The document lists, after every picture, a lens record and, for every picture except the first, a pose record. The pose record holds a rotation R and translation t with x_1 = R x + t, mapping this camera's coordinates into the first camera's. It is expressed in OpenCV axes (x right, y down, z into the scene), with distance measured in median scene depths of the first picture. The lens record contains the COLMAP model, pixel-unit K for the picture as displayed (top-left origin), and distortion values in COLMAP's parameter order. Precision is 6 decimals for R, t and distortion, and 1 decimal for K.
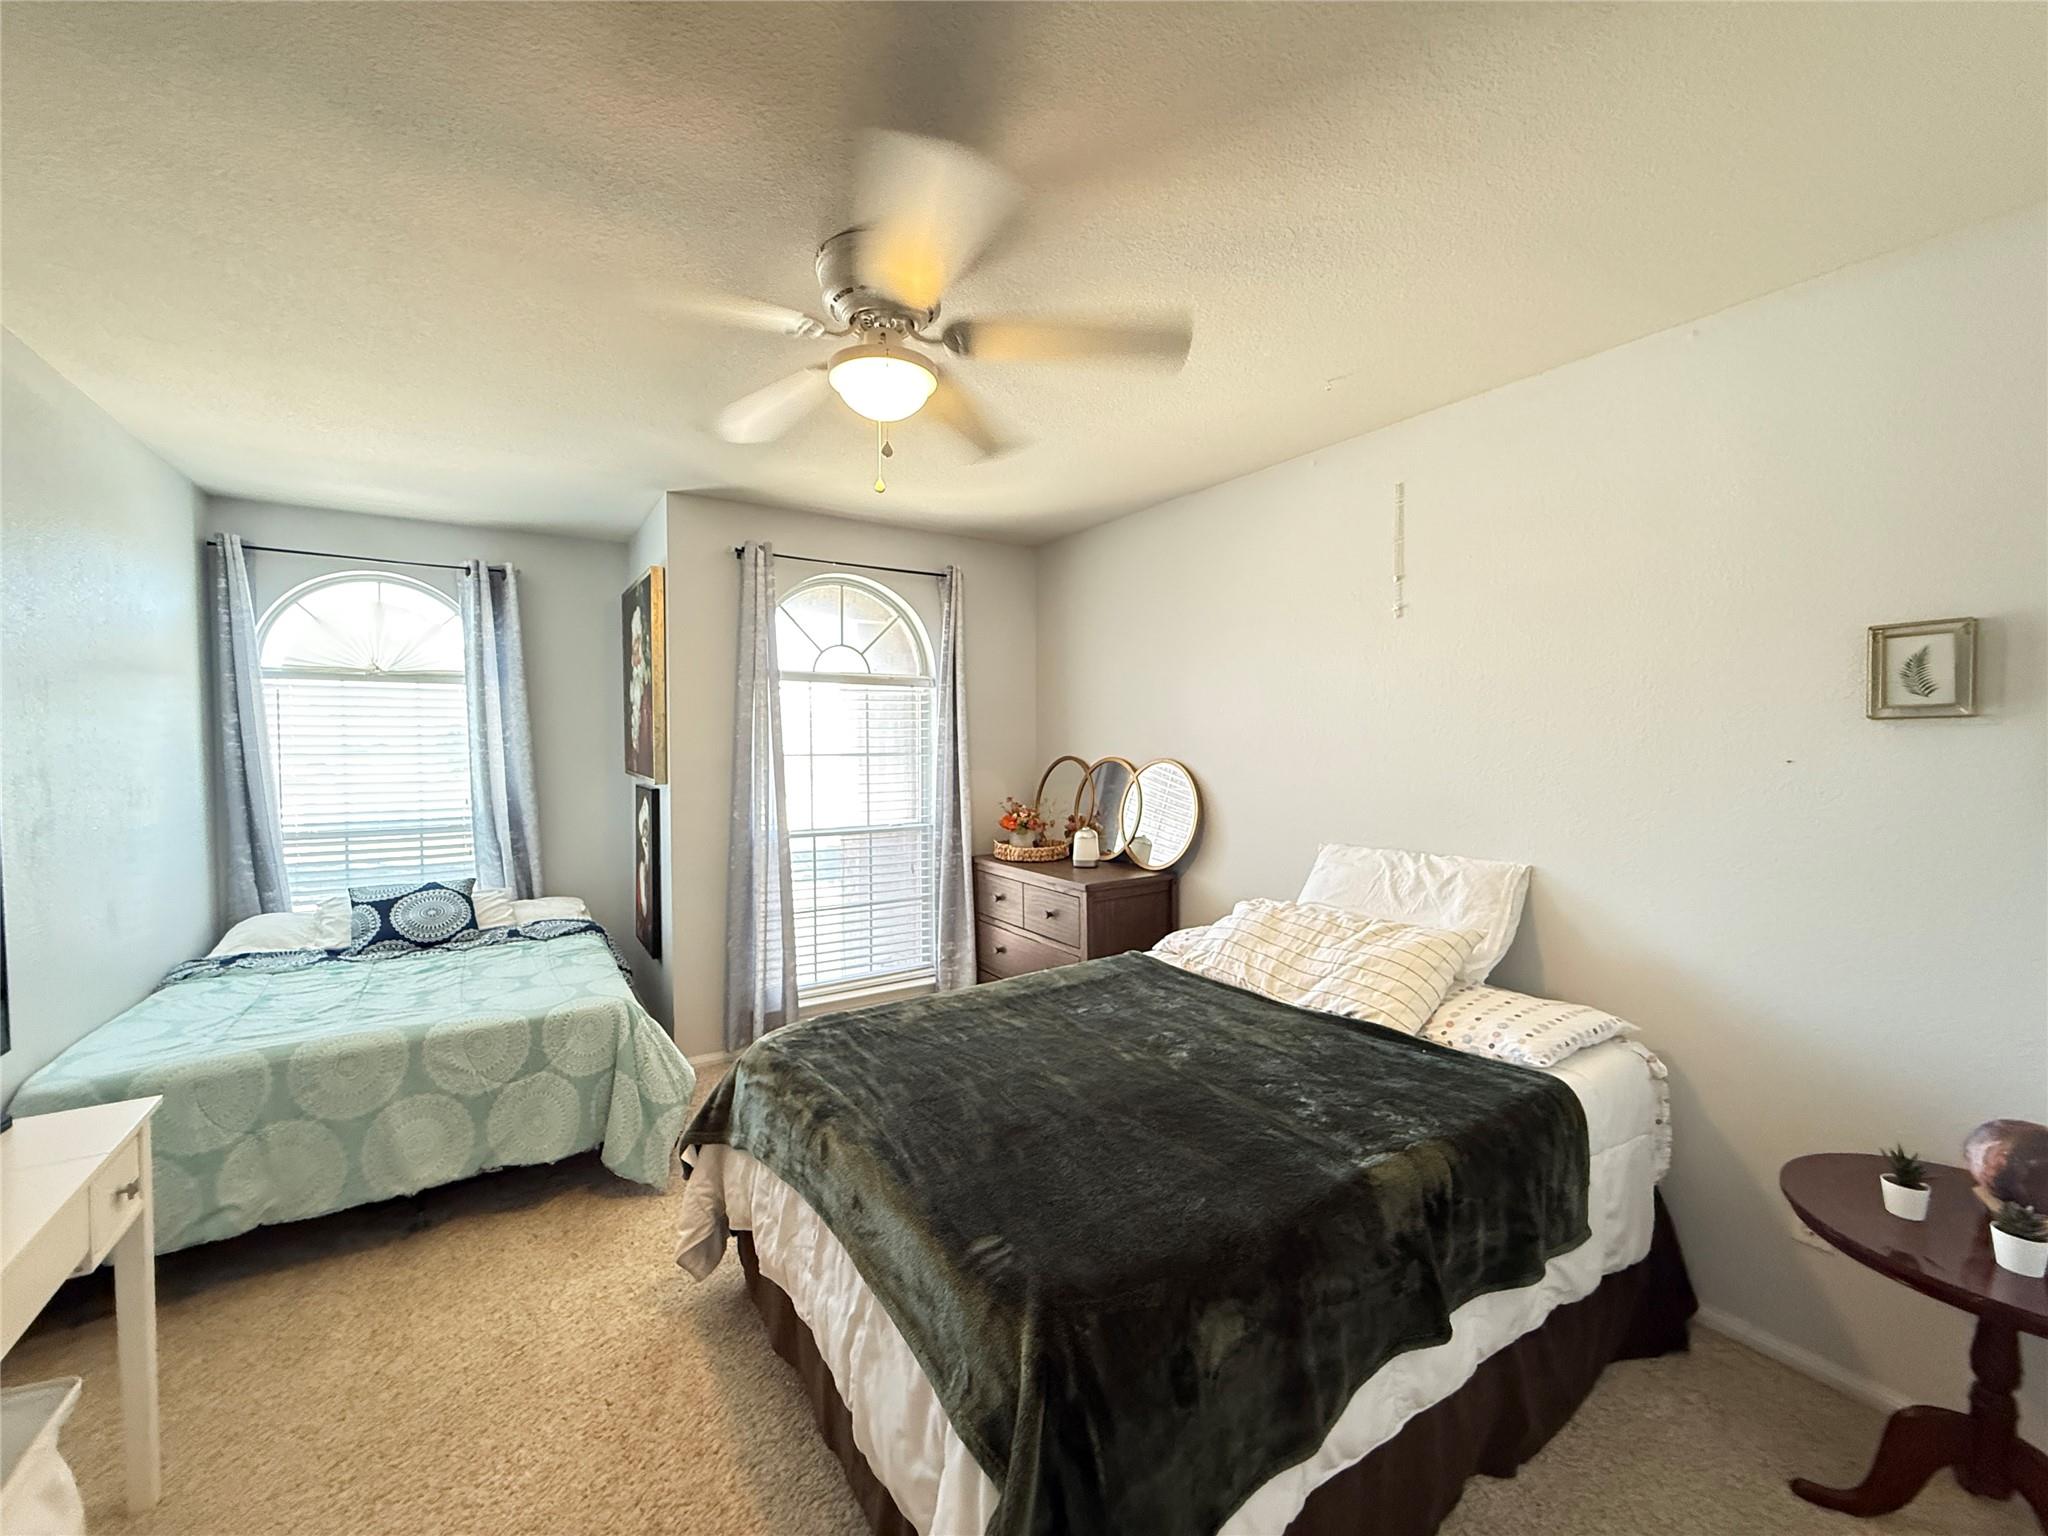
lens RADIAL K [[814.6, 0, 1026.2], [0, 814.6, 765.1], [0, 0, 1]] dist [-0.001627, 0.001113]
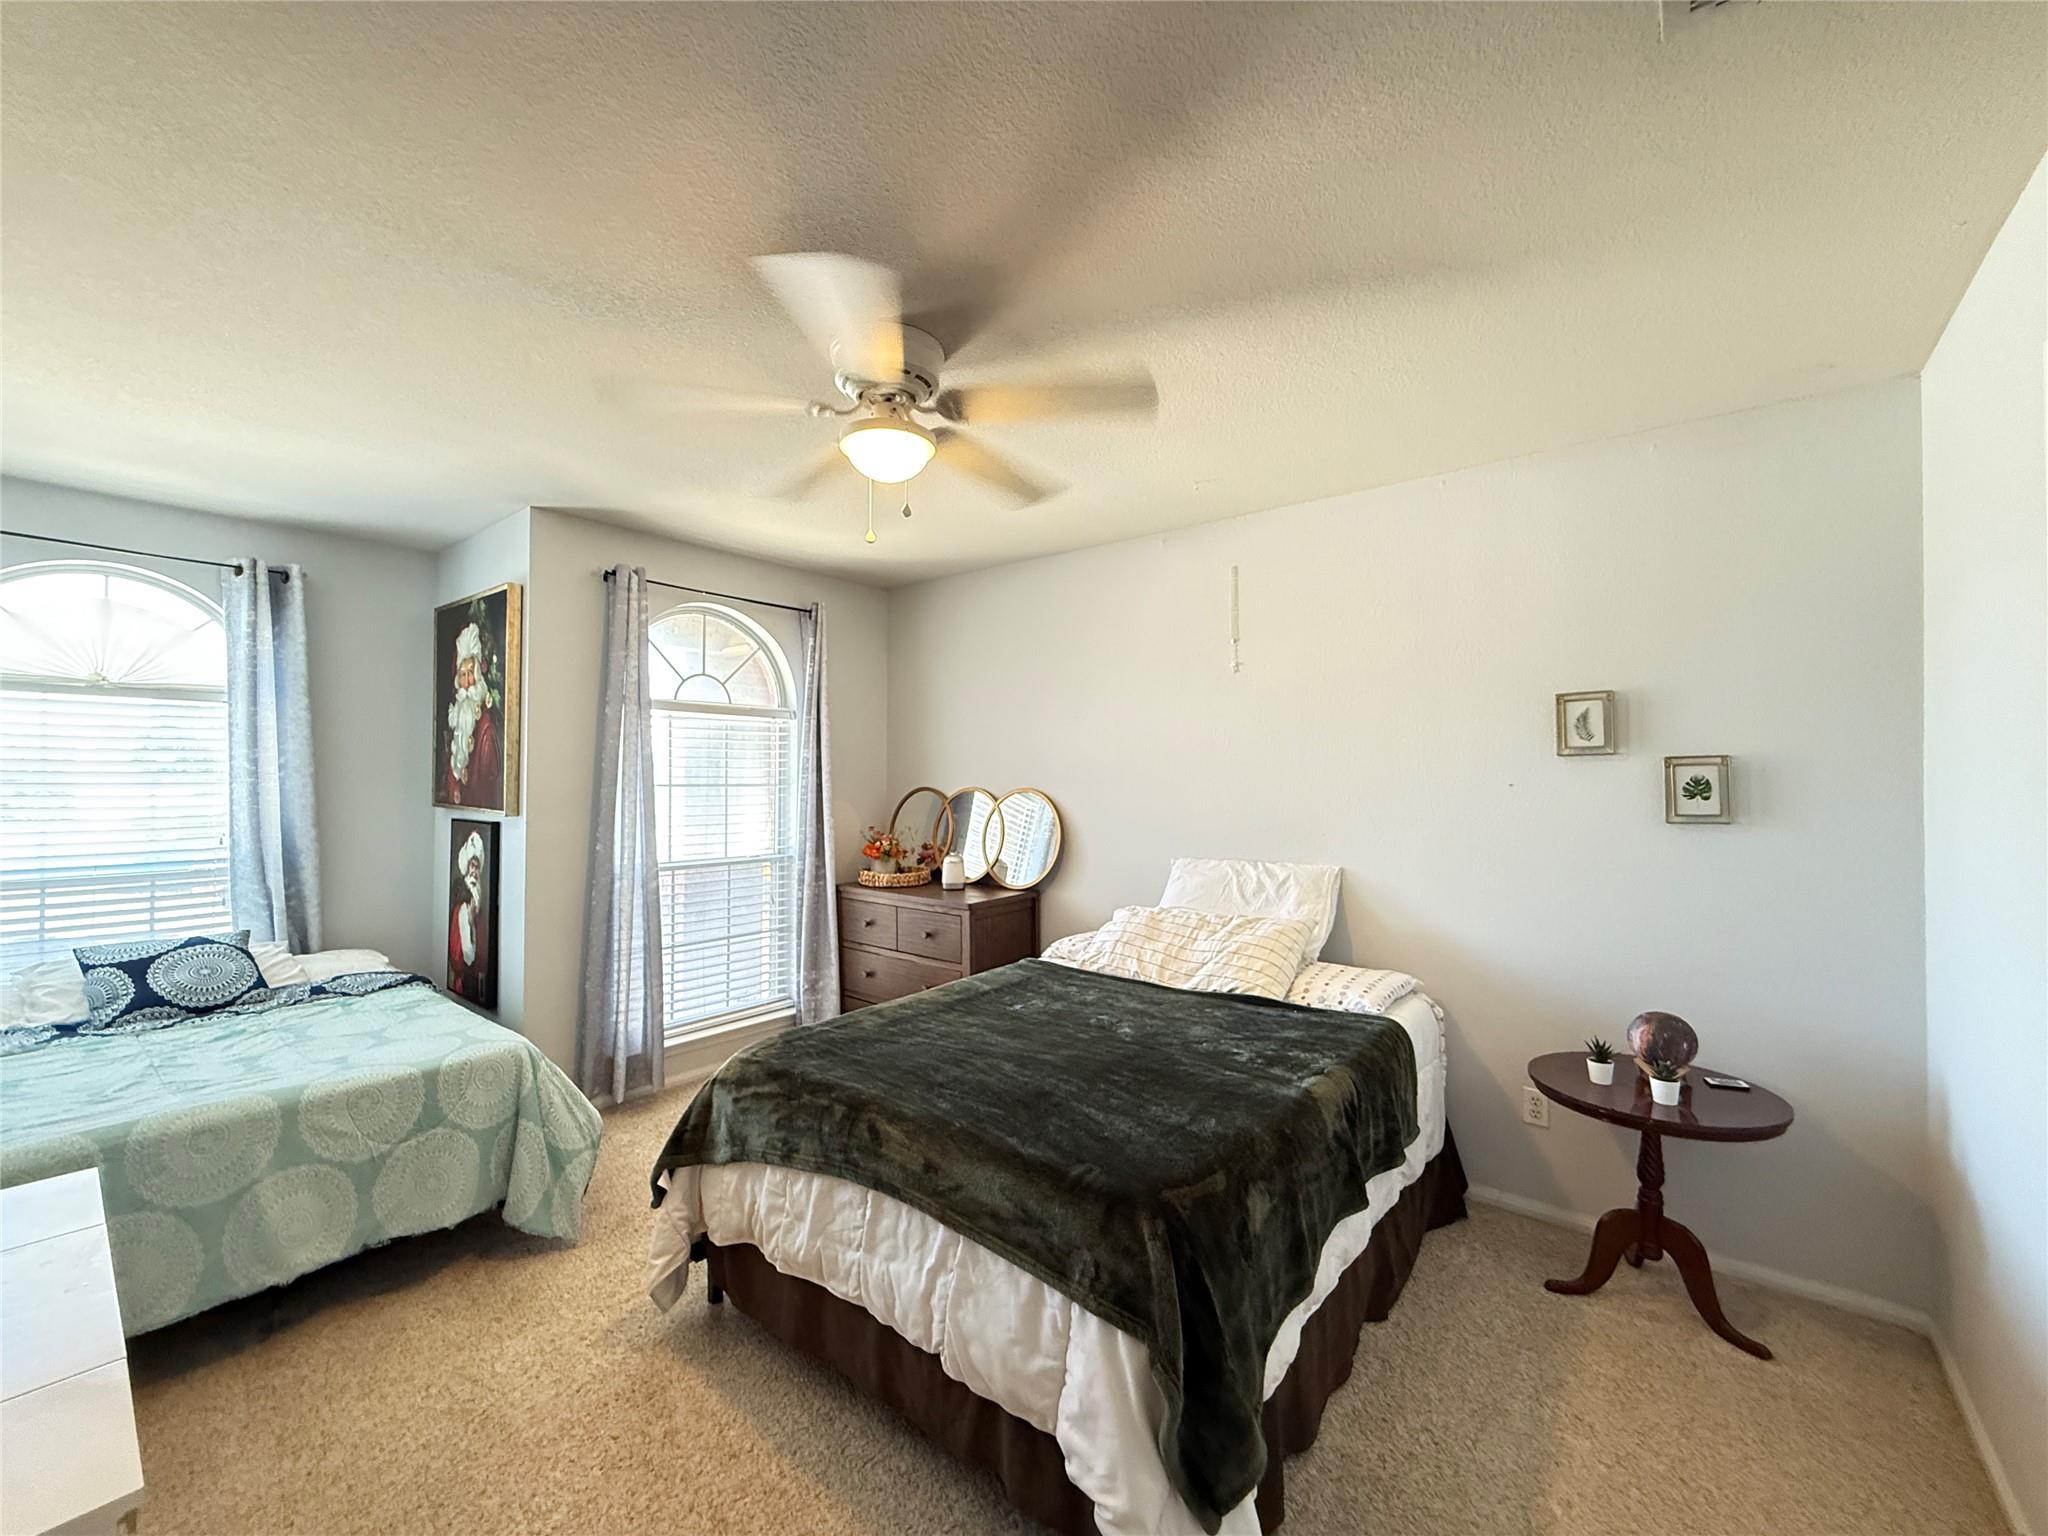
lens RADIAL K [[814.6, 0, 1022.8], [0, 814.6, 764.4], [0, 0, 1]] dist [-0.001627, 0.001113]
pose [[0.952980, 0.008496, 0.302915, -0.282812], [0.005932, 0.998892, -0.046681, 0.018646], [-0.302976, 0.046283, 0.951874, -0.097233]]
